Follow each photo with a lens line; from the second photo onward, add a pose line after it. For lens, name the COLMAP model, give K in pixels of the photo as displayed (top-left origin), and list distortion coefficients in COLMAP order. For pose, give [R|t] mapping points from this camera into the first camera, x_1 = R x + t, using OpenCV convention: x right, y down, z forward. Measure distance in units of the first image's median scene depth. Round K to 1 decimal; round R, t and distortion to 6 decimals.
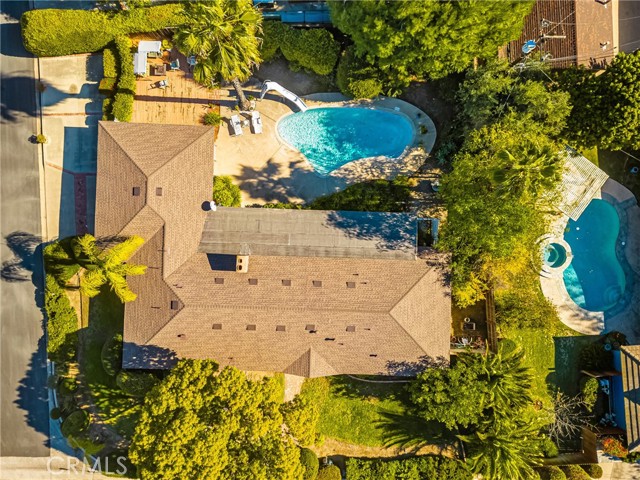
lens RADIAL K [[446.3, 0, 321.7], [0, 446.3, 239.7], [0, 0, 1]] dist [0.066271, -0.055138]
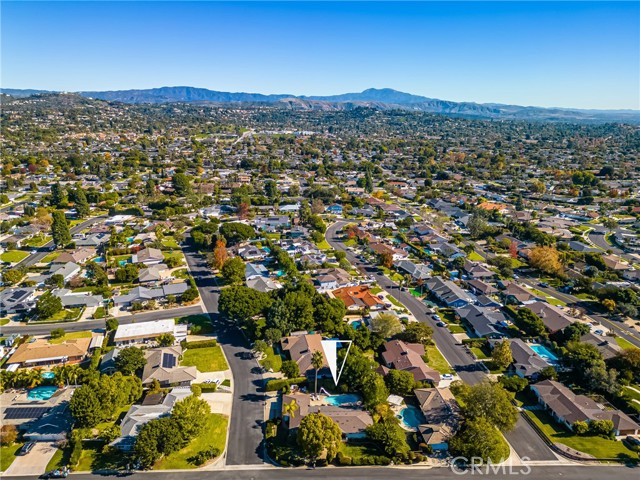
lens RADIAL K [[446.3, 0, 321.7], [0, 446.3, 239.7], [0, 0, 1]] dist [0.066271, -0.055138]
pose [[0.996945, -0.025275, 0.073910, -0.378899], [0.078012, 0.274269, -0.958484, 3.238091], [0.003955, 0.961321, 0.275403, -1.493408]]
